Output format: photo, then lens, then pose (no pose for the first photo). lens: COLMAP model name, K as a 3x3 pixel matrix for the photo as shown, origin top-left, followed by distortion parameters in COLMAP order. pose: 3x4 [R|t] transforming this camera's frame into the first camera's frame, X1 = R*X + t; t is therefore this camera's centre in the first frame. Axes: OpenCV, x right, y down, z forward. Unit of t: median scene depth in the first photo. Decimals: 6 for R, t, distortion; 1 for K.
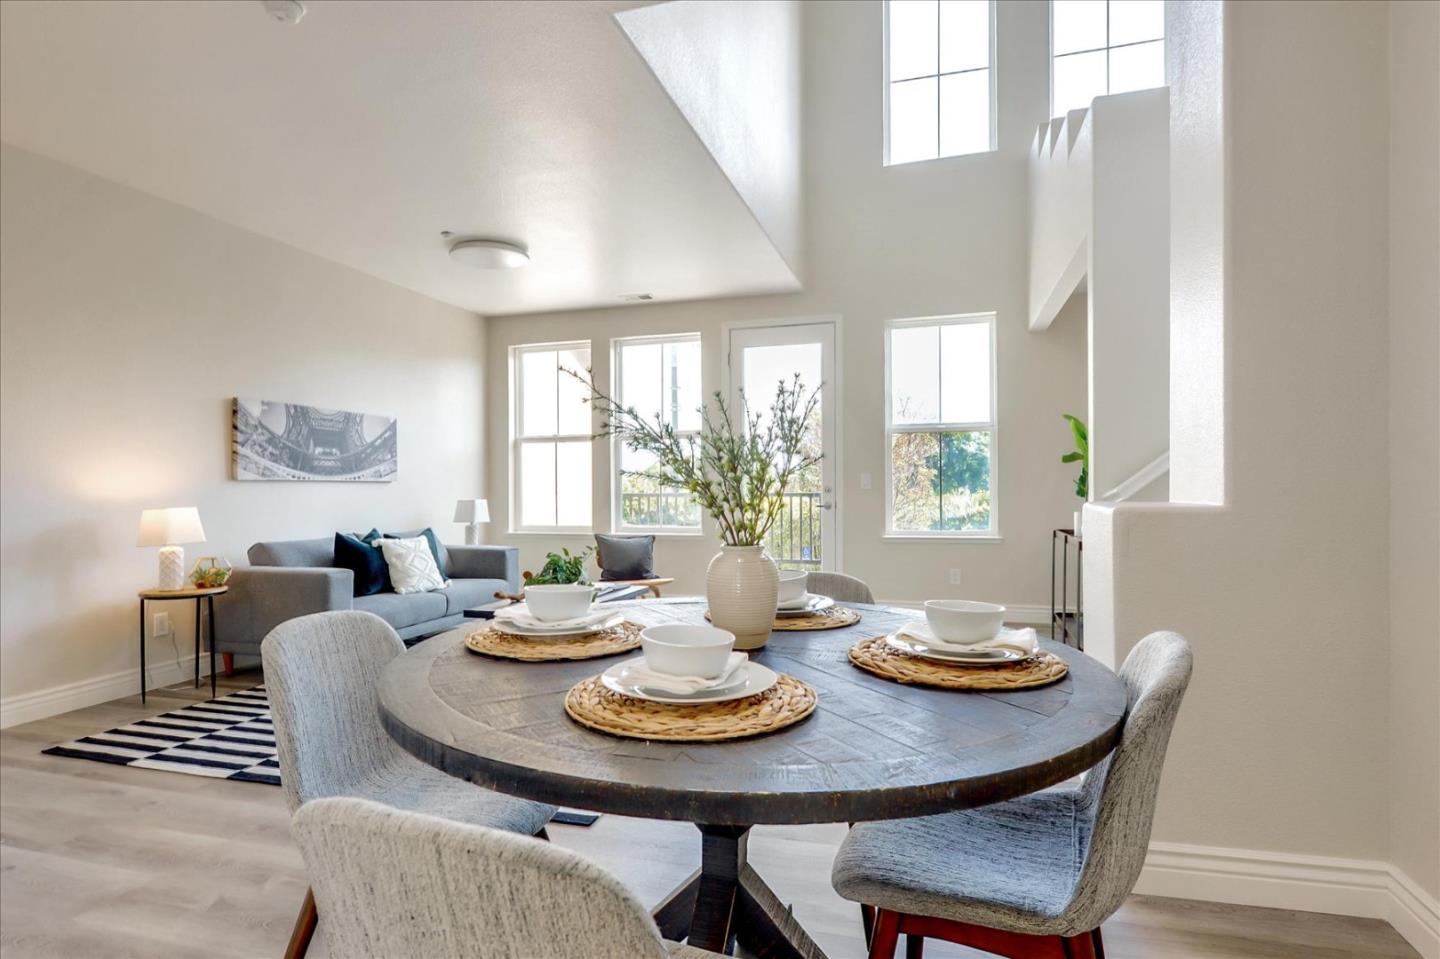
lens RADIAL K [[751.7, 0, 720.2], [0, 751.7, 498.2], [0, 0, 1]] dist [-0.001178, -0.000208]
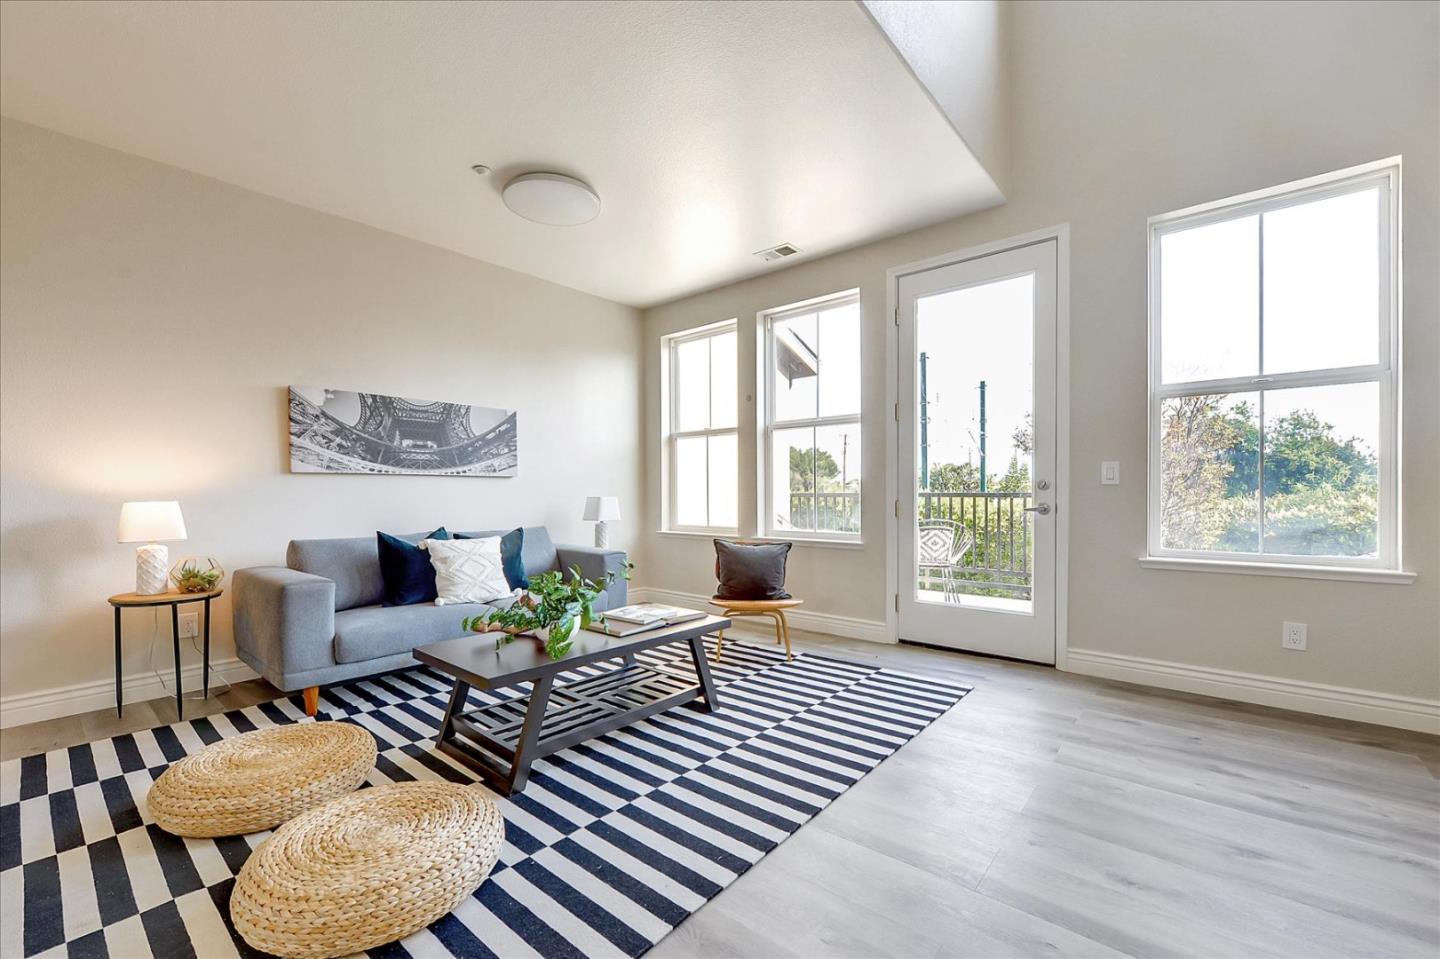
lens RADIAL K [[609.4, 0, 673.1], [0, 609.4, 499.3], [0, 0, 1]] dist [0.000706, -0.000305]
pose [[0.899978, 0.008853, -0.435846, 0.098588], [-0.008009, 0.999961, 0.003774, 0.002005], [0.435863, 0.000094, 0.900013, 0.423226]]
